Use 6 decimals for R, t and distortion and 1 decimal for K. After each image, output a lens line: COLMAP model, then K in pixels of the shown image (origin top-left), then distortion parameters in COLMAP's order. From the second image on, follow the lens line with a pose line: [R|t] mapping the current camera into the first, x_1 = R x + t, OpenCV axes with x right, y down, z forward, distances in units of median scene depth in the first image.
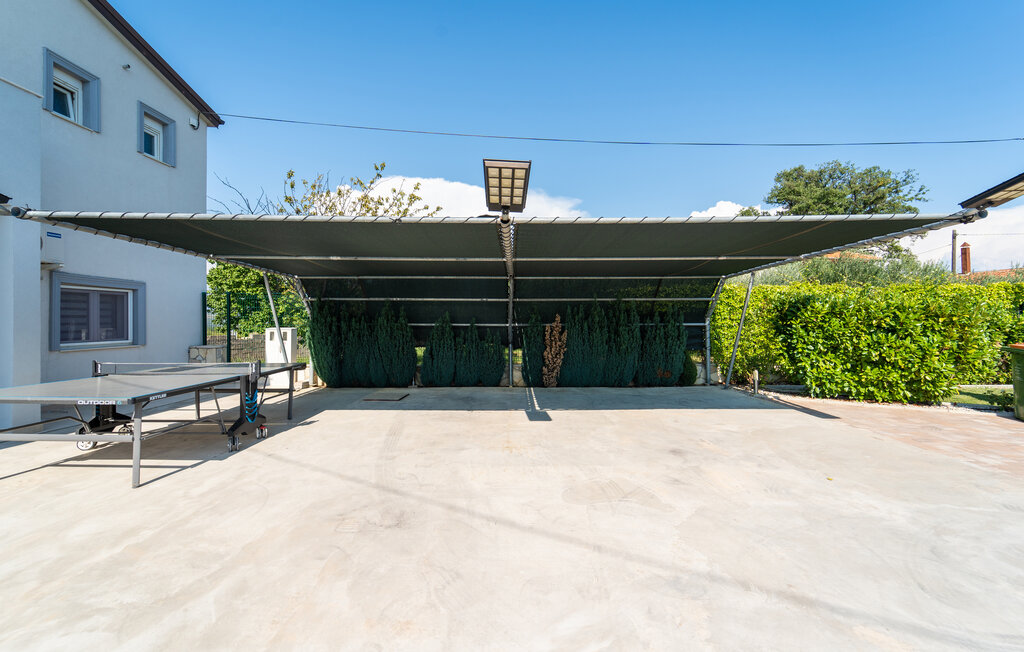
lens RADIAL K [[430.4, 0, 519.3], [0, 430.4, 326.4], [0, 0, 1]] dist [-0.001700, -0.000675]
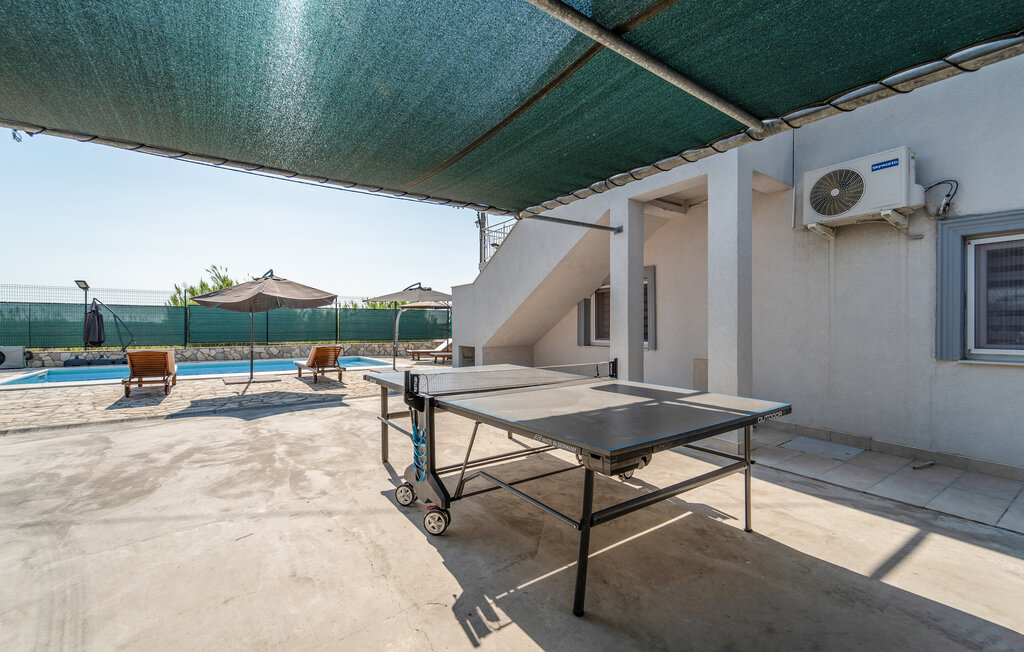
lens RADIAL K [[430.4, 0, 519.3], [0, 430.4, 326.4], [0, 0, 1]] dist [-0.001700, -0.000675]
pose [[-0.817669, 0.000257, -0.575689, -0.567490], [-0.011153, 0.999805, 0.016287, 0.018704], [0.575581, 0.019738, -0.817507, 2.117095]]
